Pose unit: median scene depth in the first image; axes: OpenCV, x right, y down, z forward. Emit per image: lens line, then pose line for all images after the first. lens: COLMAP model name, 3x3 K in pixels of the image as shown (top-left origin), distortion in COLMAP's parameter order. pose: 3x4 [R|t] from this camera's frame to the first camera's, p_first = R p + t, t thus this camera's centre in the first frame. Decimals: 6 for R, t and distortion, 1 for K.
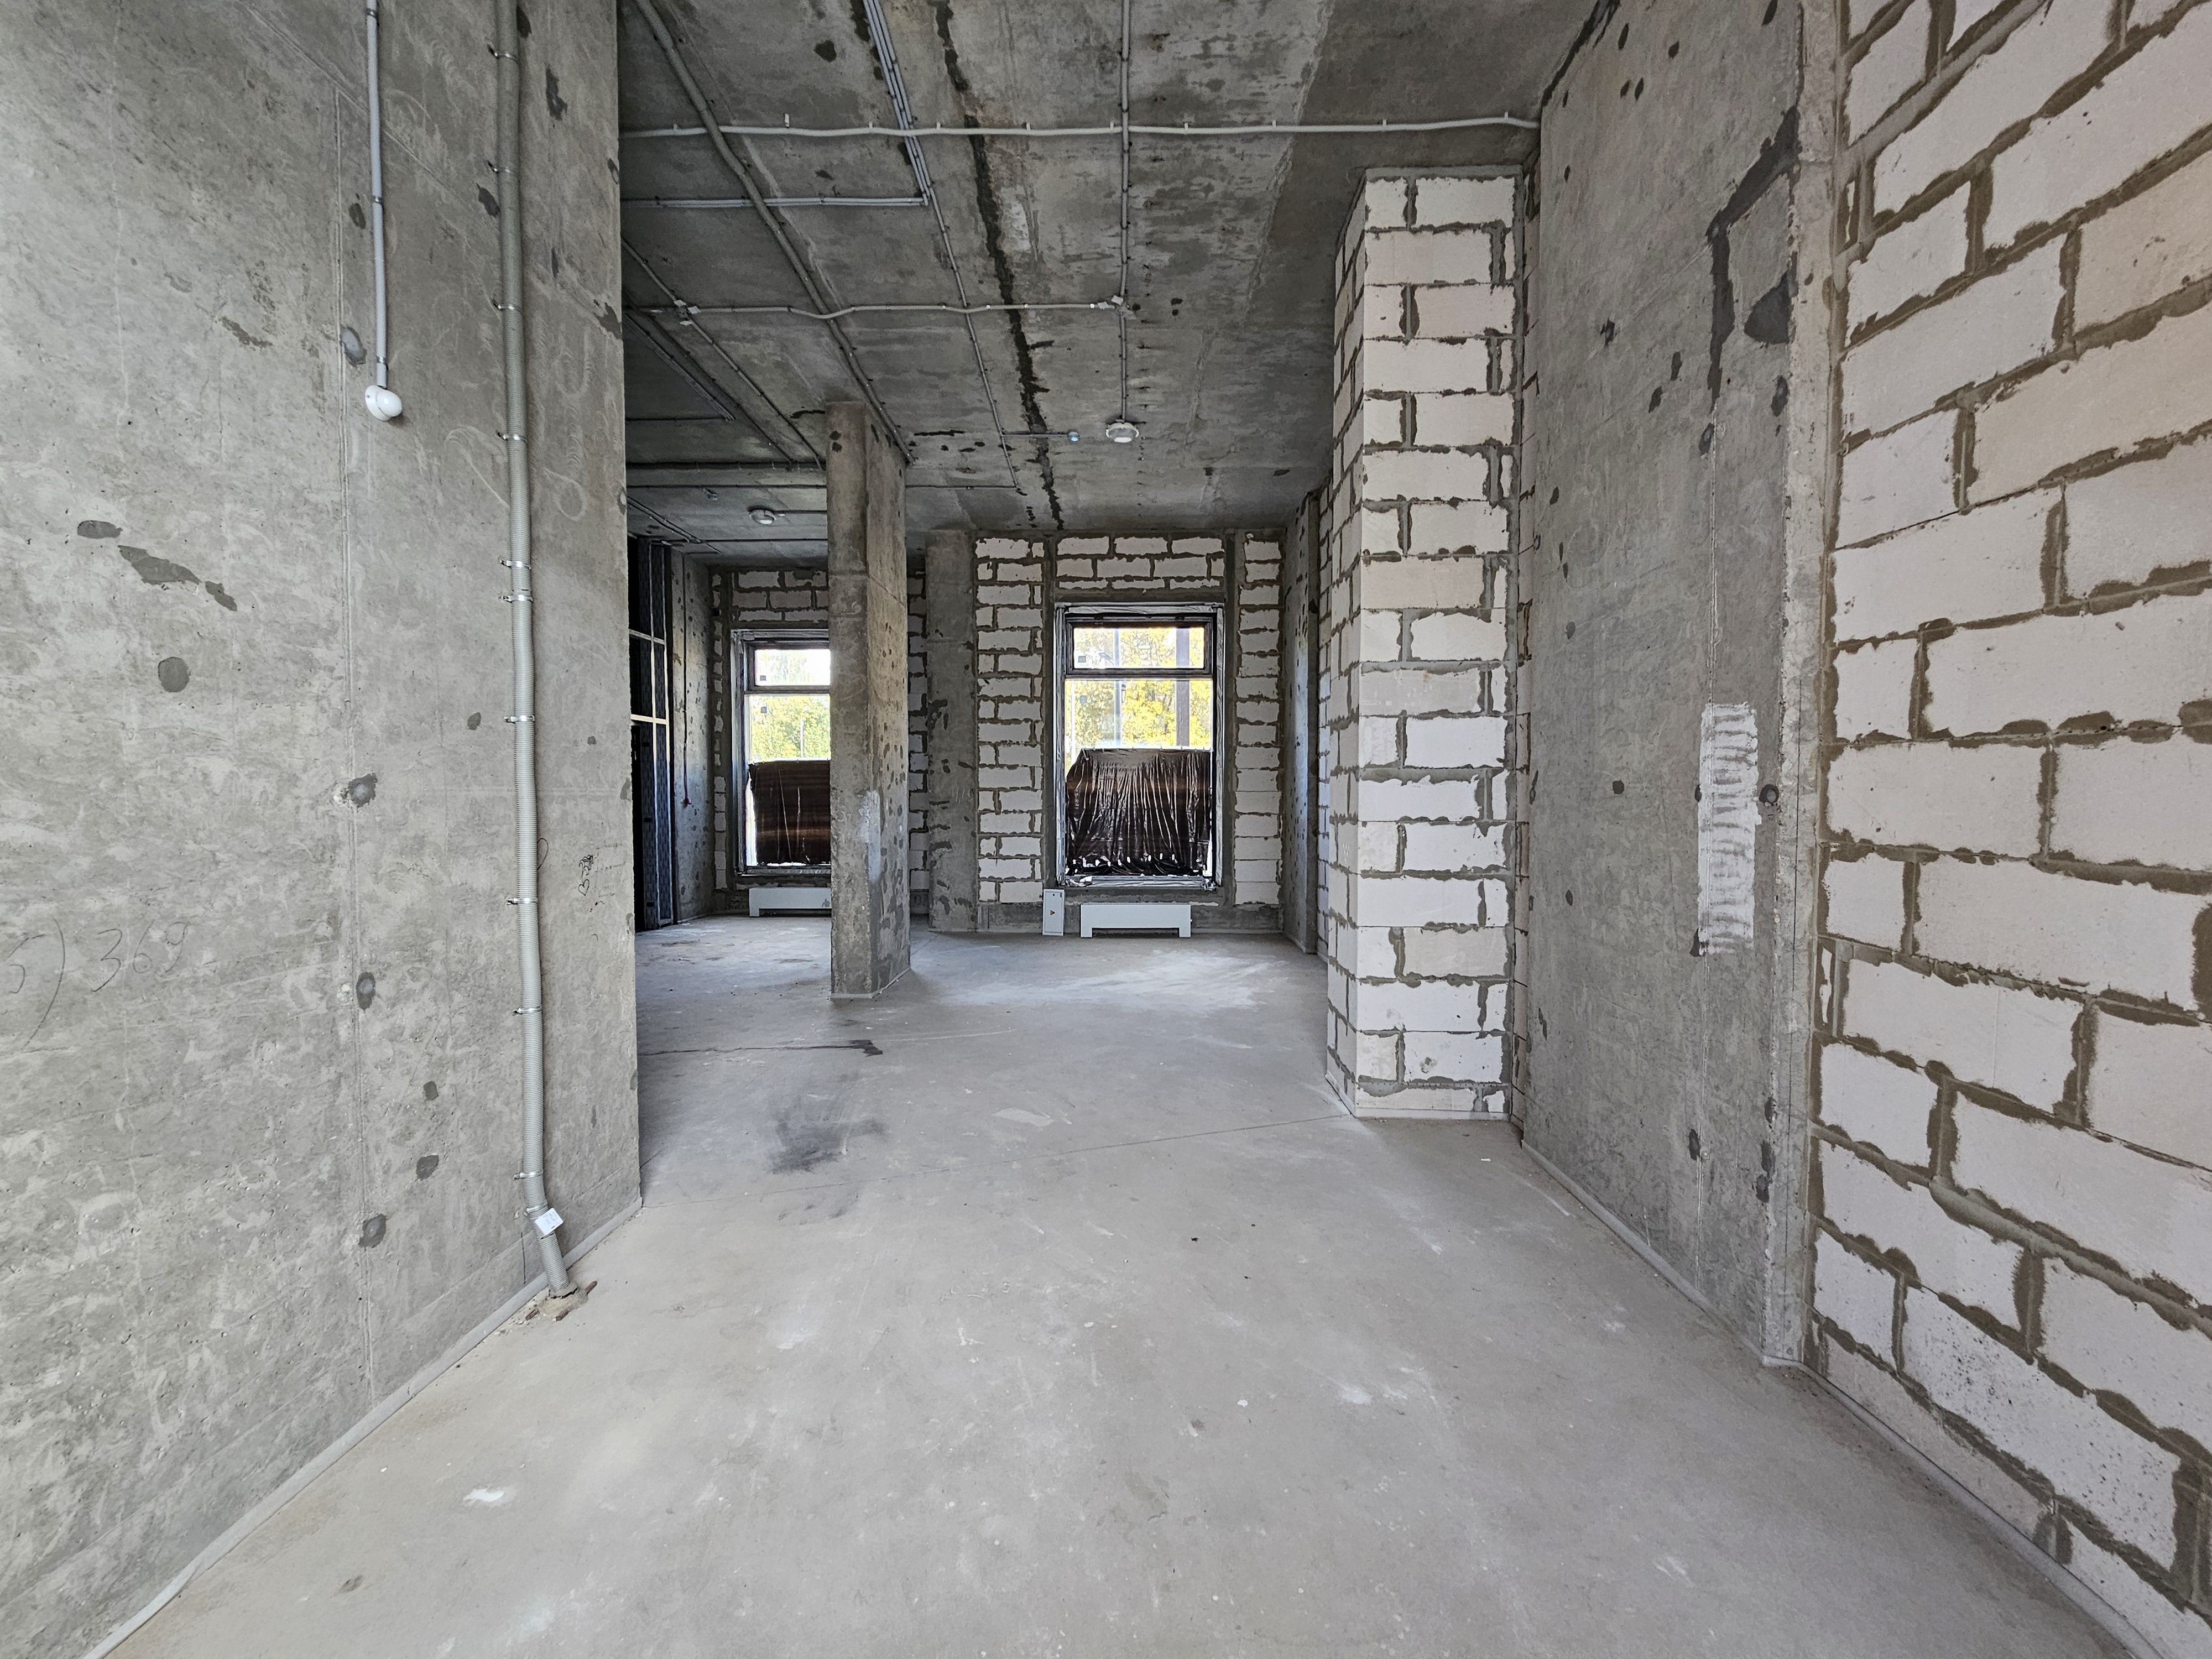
lens RADIAL K [[903.5, 0, 1108.7], [0, 903.5, 826.7], [0, 0, 1]] dist [-0.000100, -0.000514]
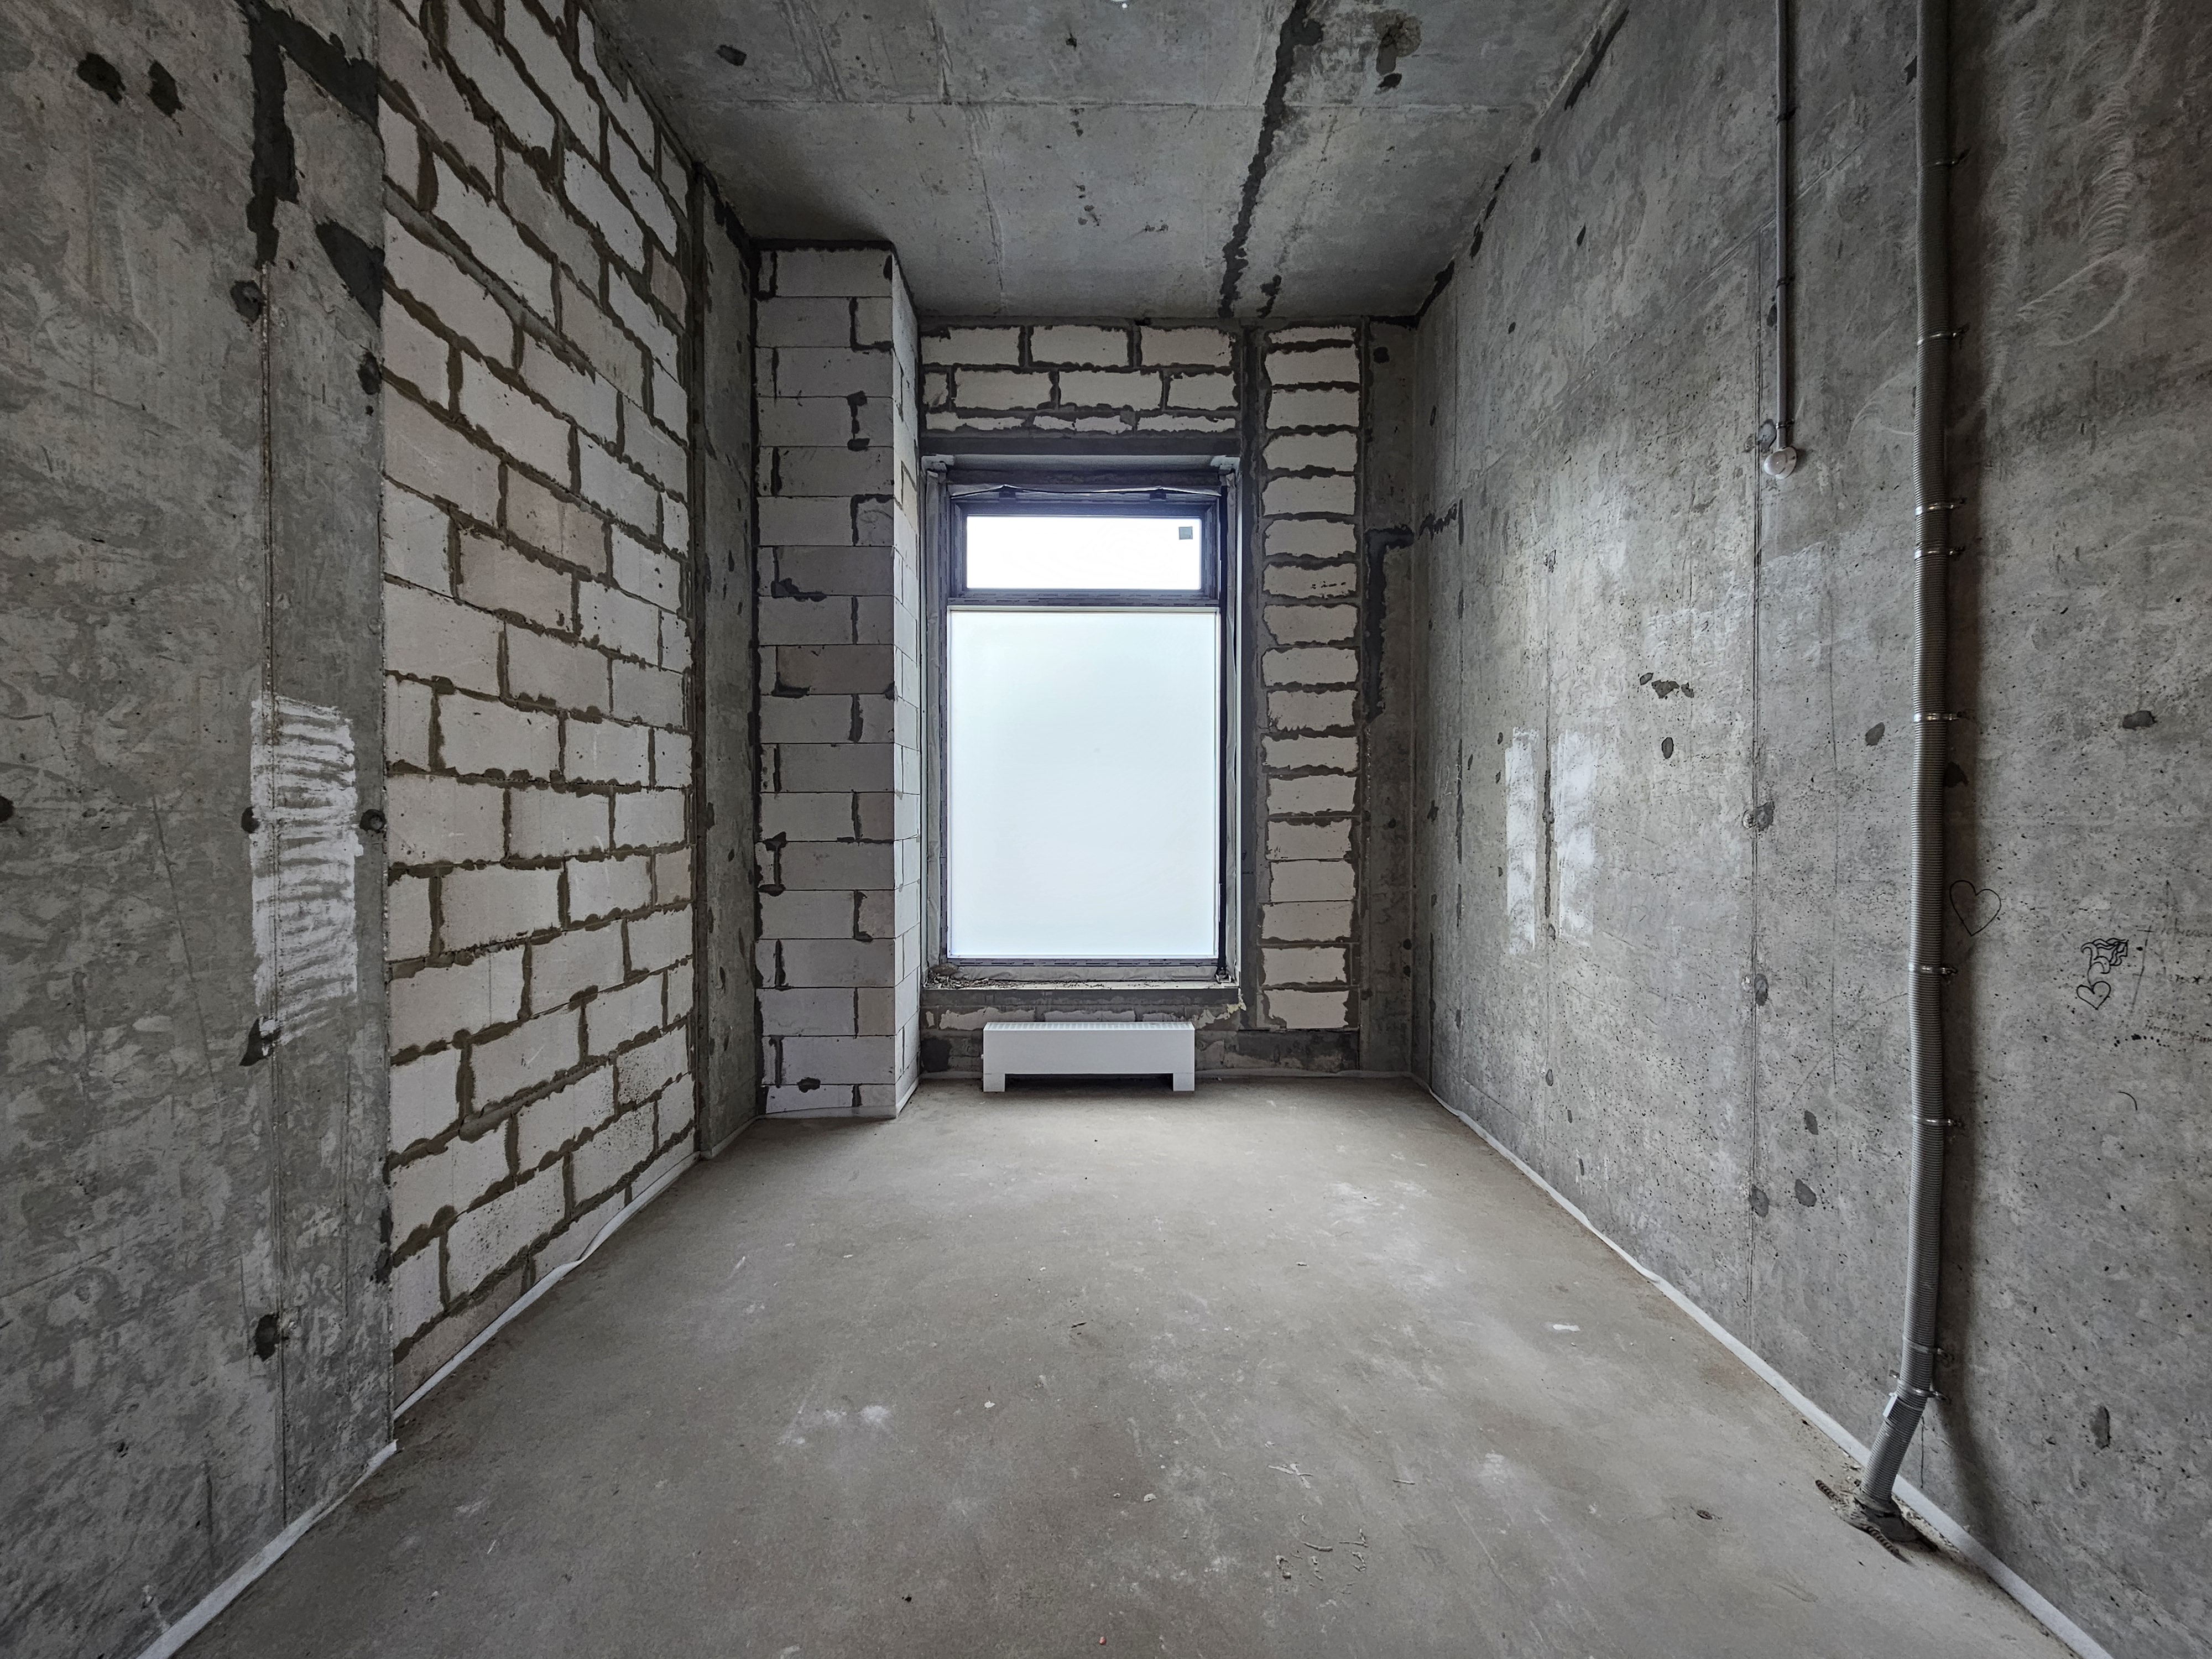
lens RADIAL K [[903.5, 0, 1104.3], [0, 903.5, 829.1], [0, 0, 1]] dist [-0.000100, -0.000514]
pose [[-0.999712, 0.000044, -0.024019, 0.040710], [-0.001256, 0.998535, 0.054103, -0.079480], [0.023986, 0.054117, -0.998246, 1.983804]]
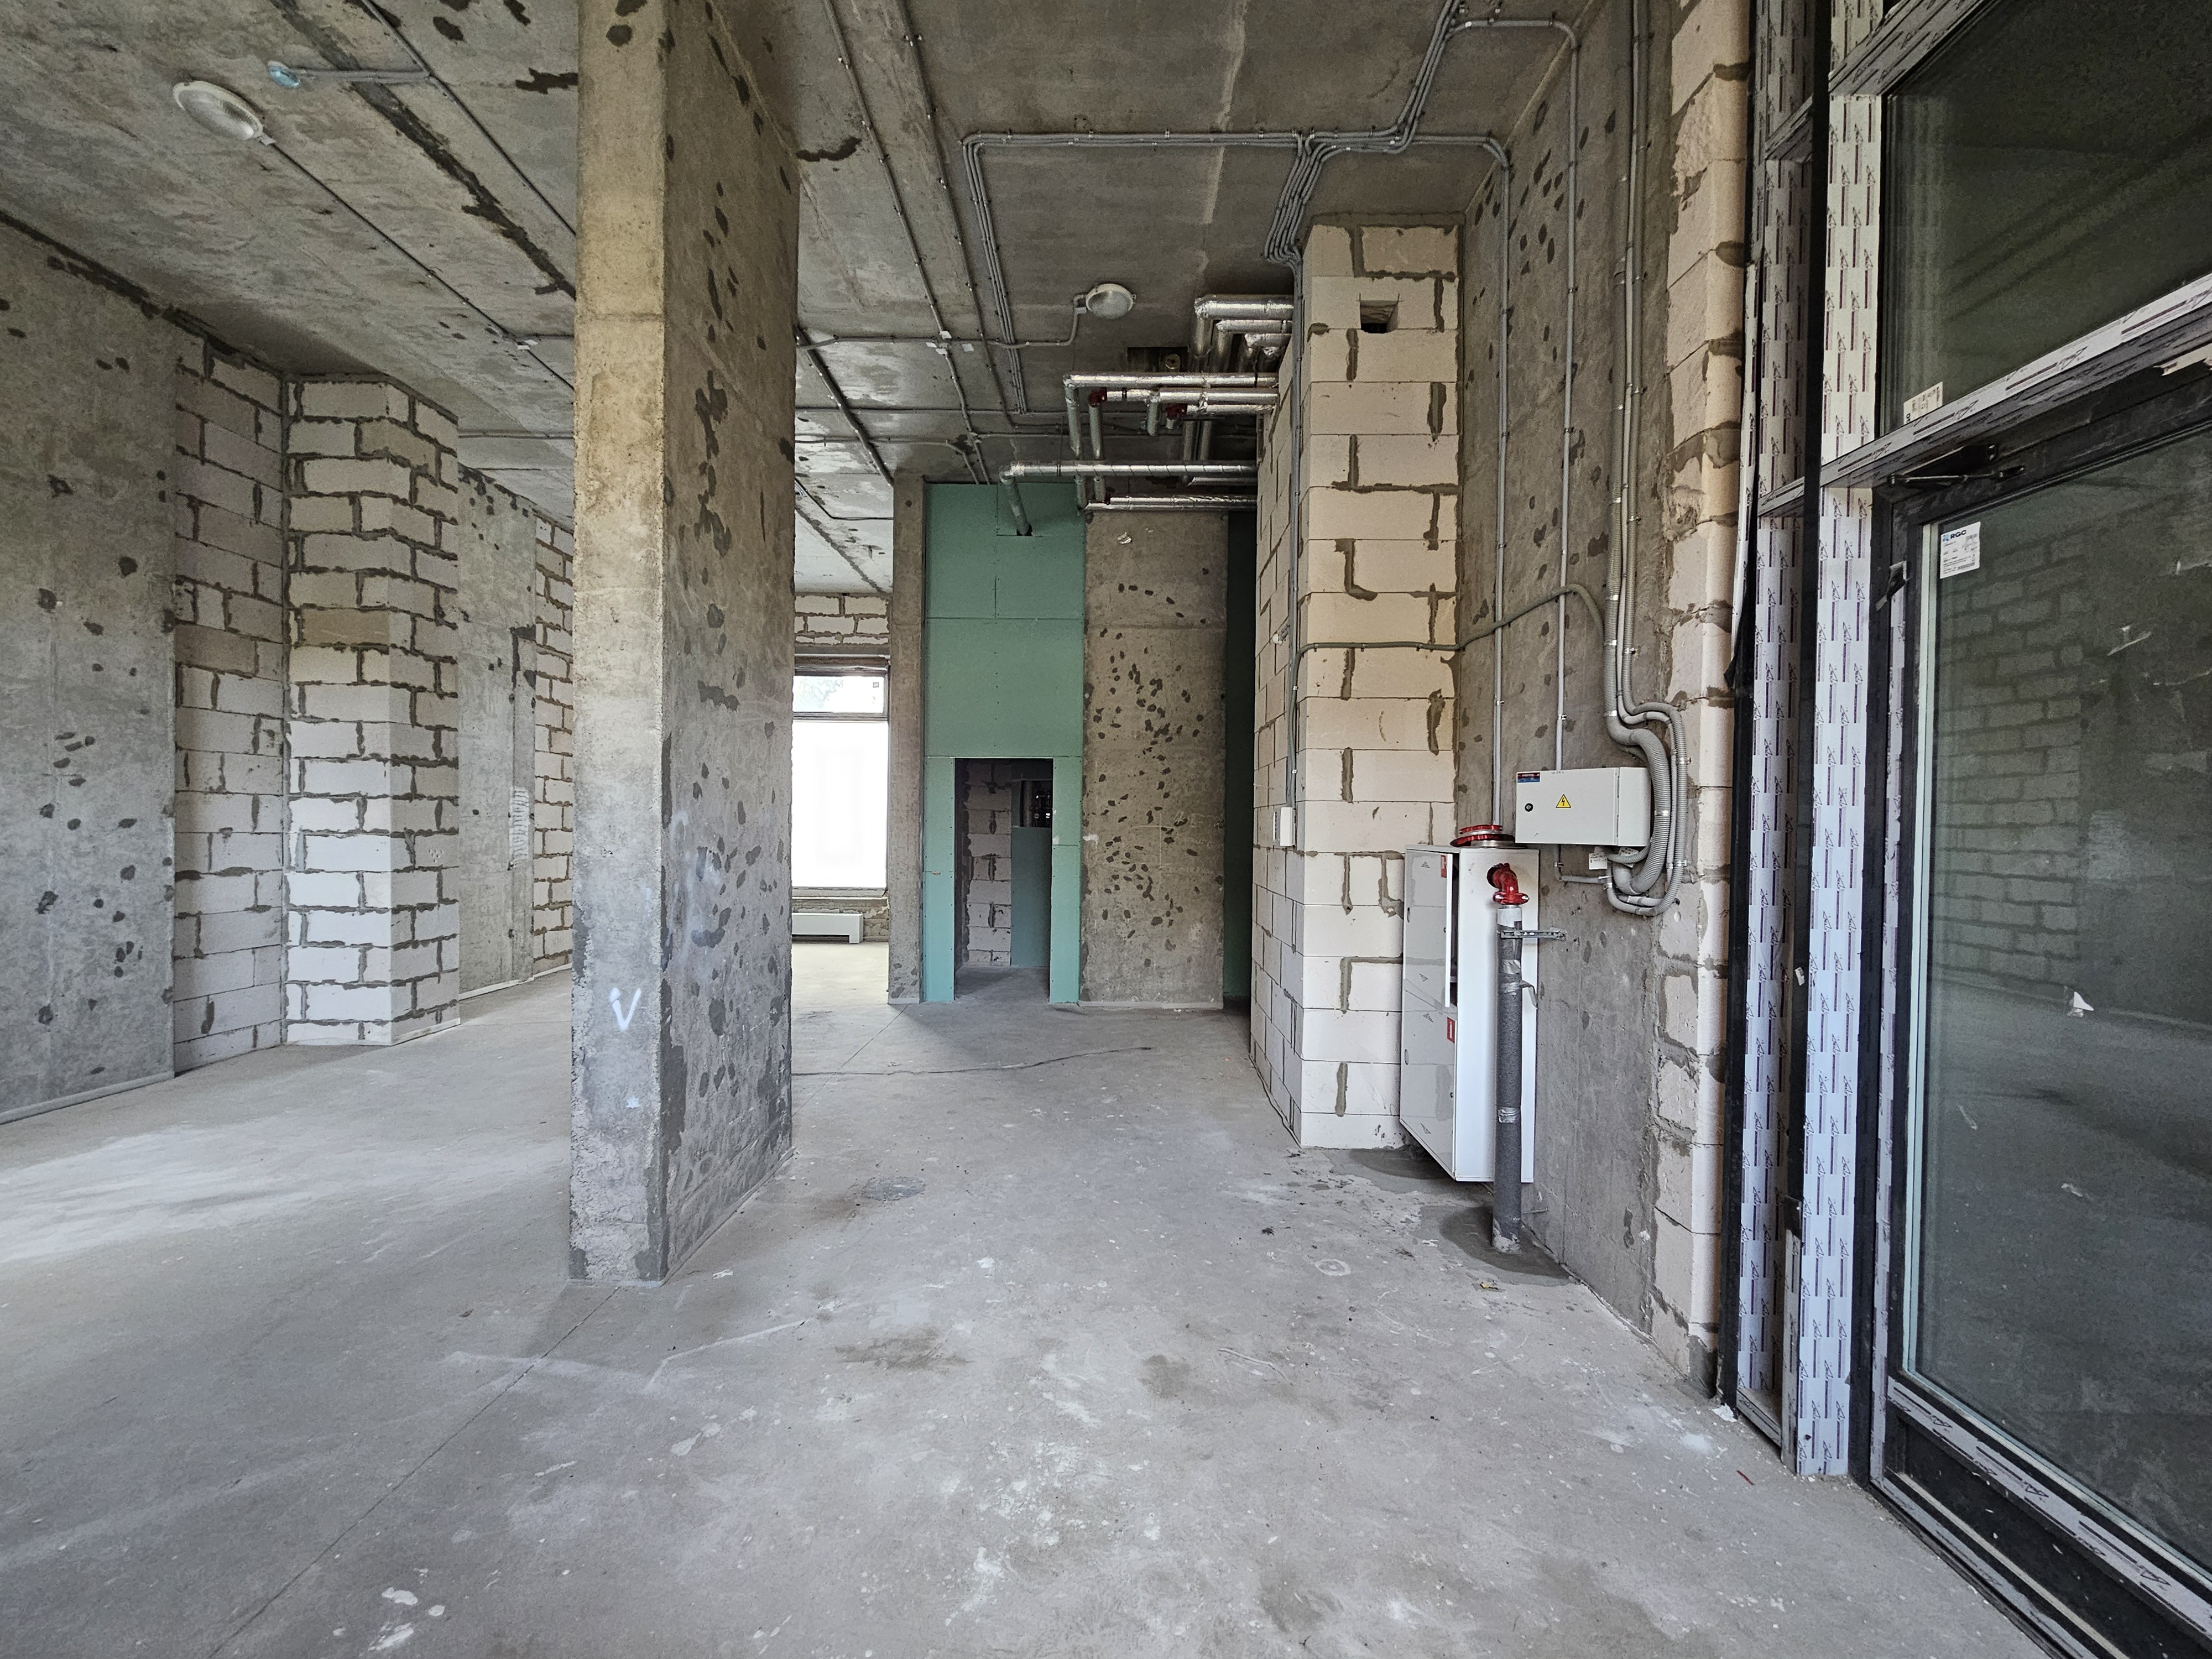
lens RADIAL K [[903.5, 0, 1109.2], [0, 903.5, 832.0], [0, 0, 1]] dist [-0.000100, -0.000514]
pose [[-0.999797, -0.011835, -0.016287, -1.497149], [-0.012590, 0.998812, 0.047066, -0.171960], [0.015711, 0.047262, -0.998759, 4.713577]]
